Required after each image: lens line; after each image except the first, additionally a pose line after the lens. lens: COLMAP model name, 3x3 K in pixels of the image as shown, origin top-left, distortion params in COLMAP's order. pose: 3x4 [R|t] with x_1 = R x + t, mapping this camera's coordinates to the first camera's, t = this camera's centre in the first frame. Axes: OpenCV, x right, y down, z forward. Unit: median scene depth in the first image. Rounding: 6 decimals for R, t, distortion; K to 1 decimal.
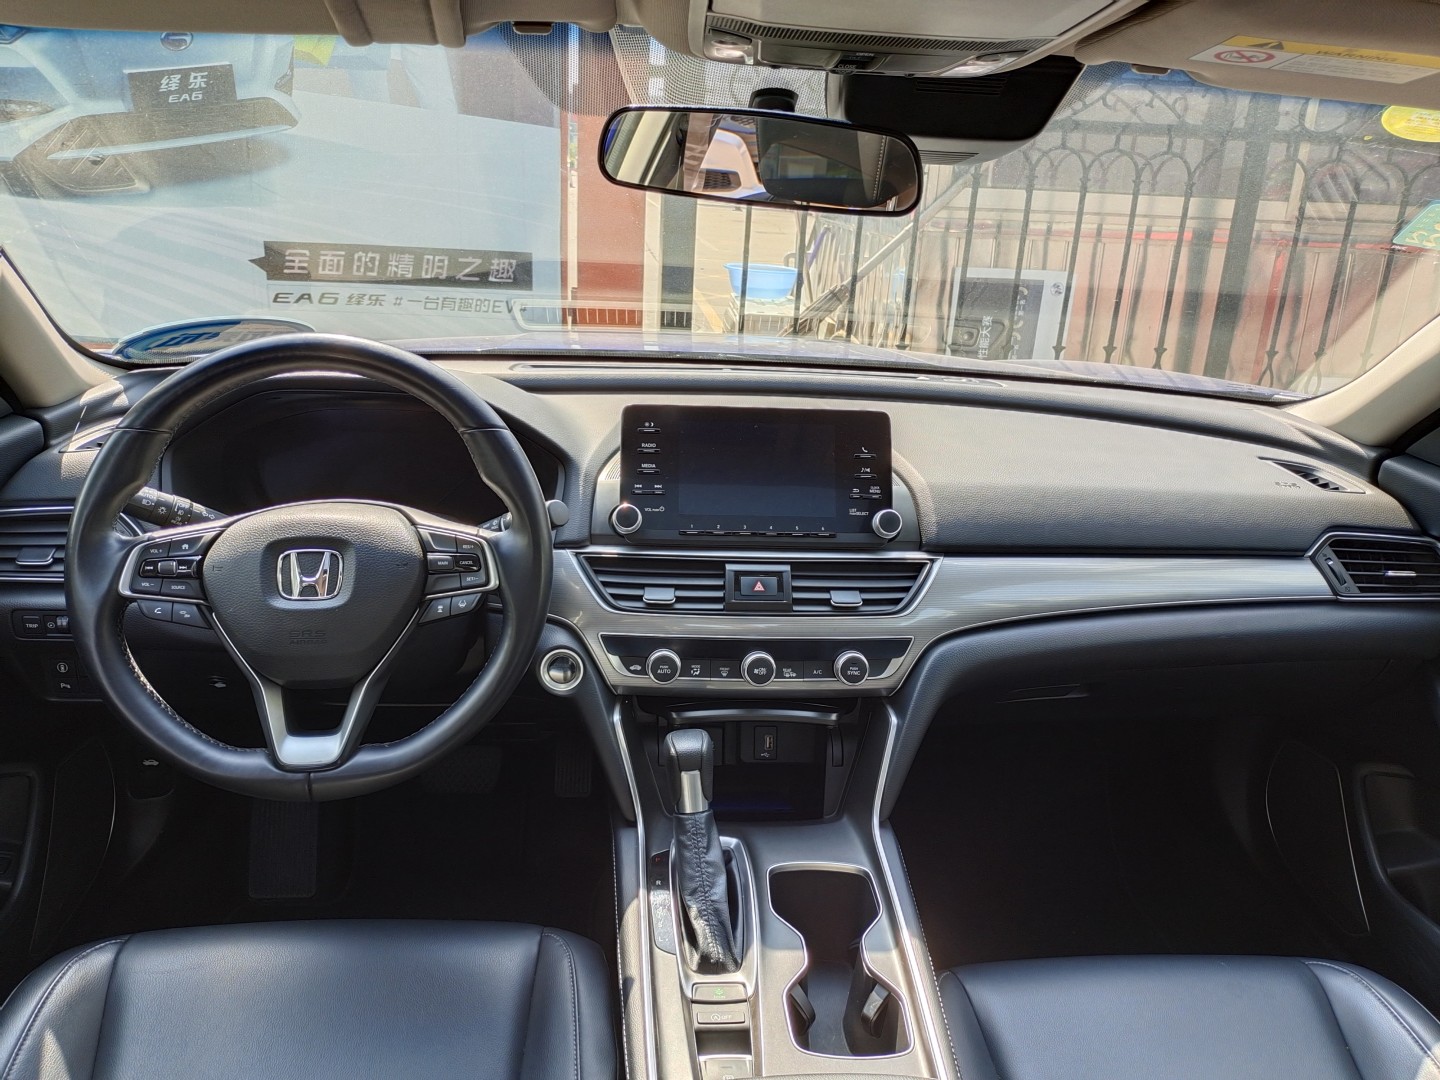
lens RADIAL K [[1062.0, 0, 720.0], [0, 1062.0, 540.0], [0, 0, 1]] dist [0.091328, -0.166672]
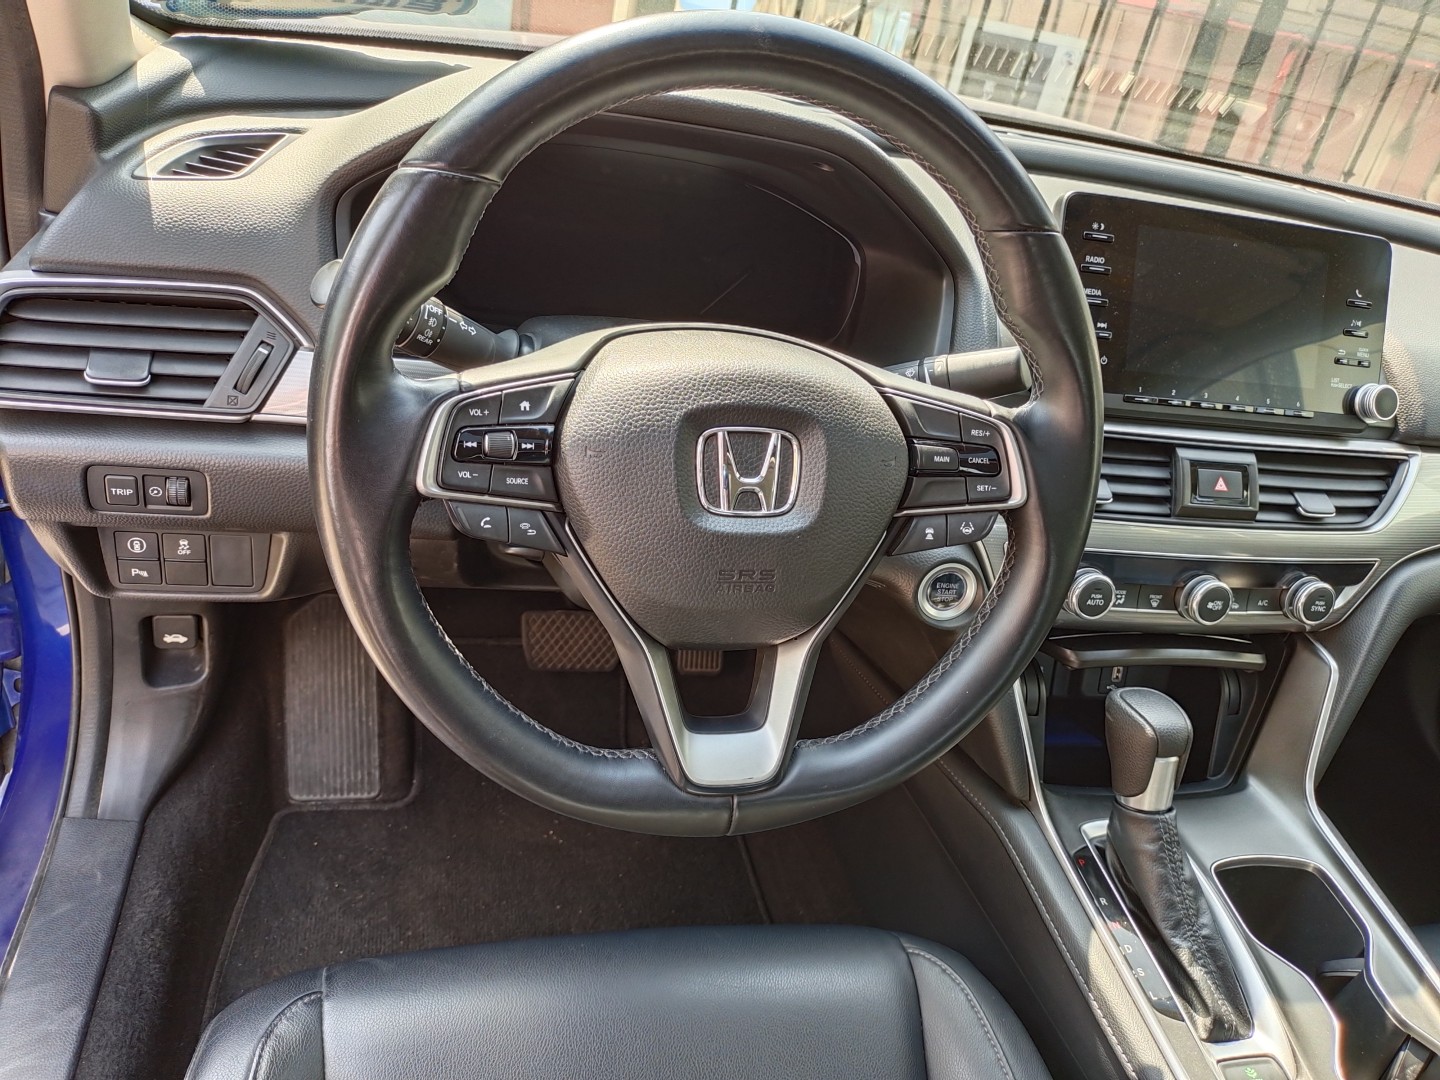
lens RADIAL K [[1089.6, 0, 699.1], [0, 1089.6, 534.7], [0, 0, 1]] dist [-0.004057, -0.007977]
pose [[0.981338, 0.044926, 0.186968, -0.427696], [-0.085143, 0.973333, 0.213012, -0.046782], [-0.172413, -0.224956, 0.958994, 0.364965]]
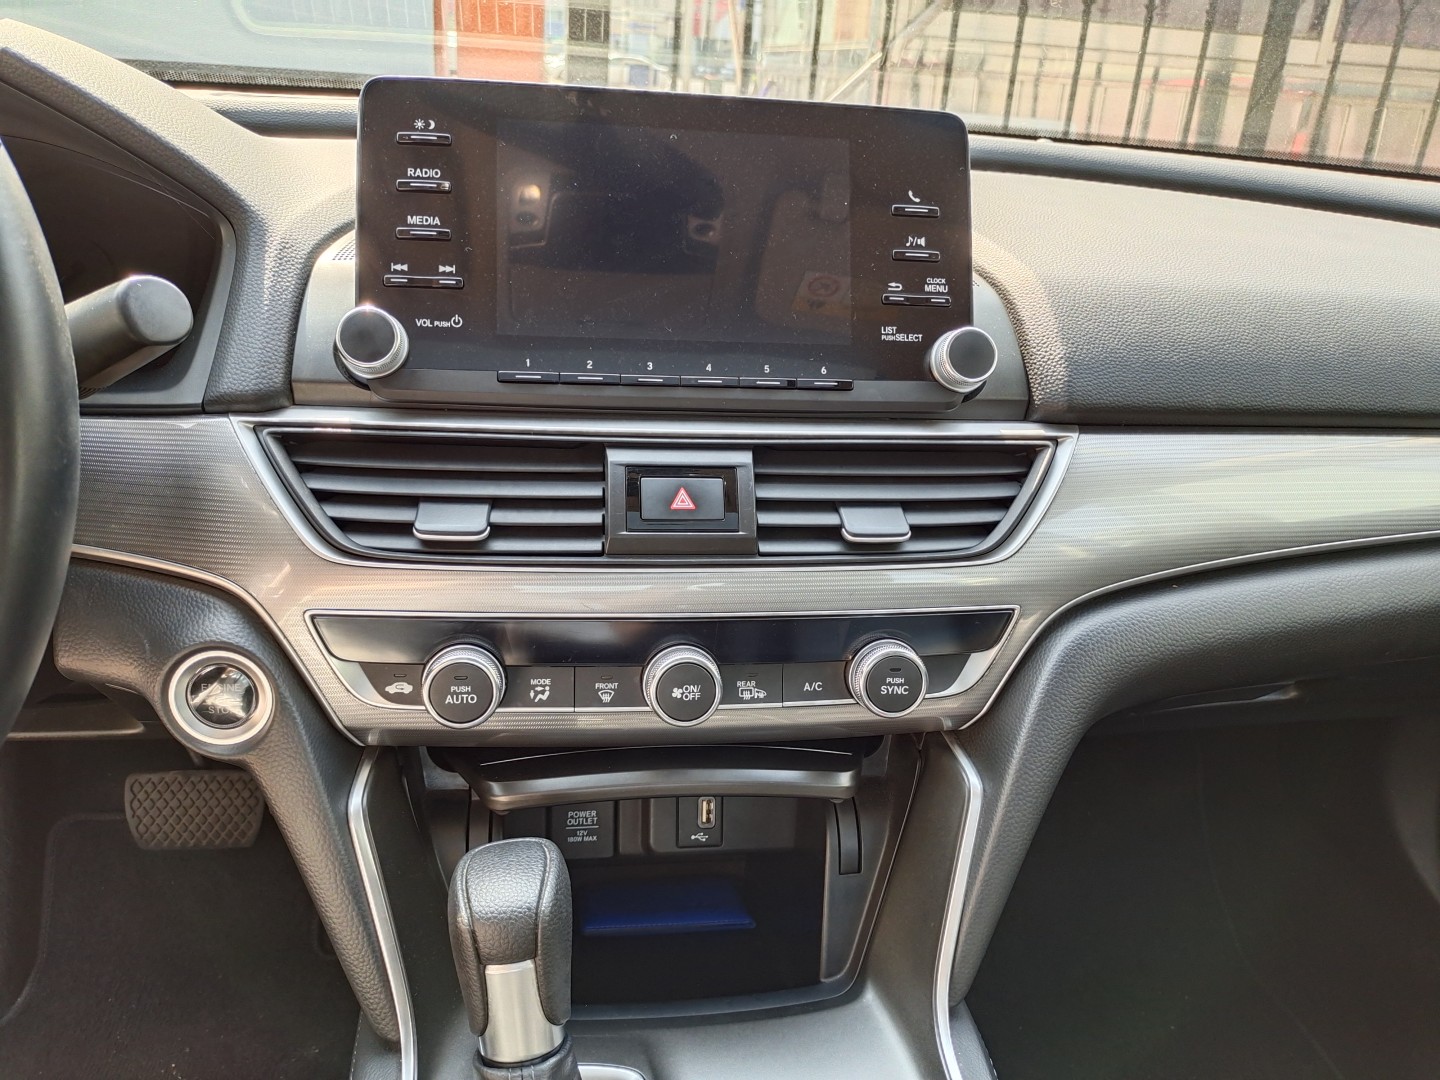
lens RADIAL K [[1069.3, 0, 720.0], [0, 1069.3, 540.0], [0, 0, 1]] dist [0.064758, -0.099099]
pose [[0.998214, -0.009926, 0.058907, 0.025819], [0.005563, 0.997258, 0.073788, 0.027606], [-0.059478, -0.073328, 0.995533, 0.552495]]
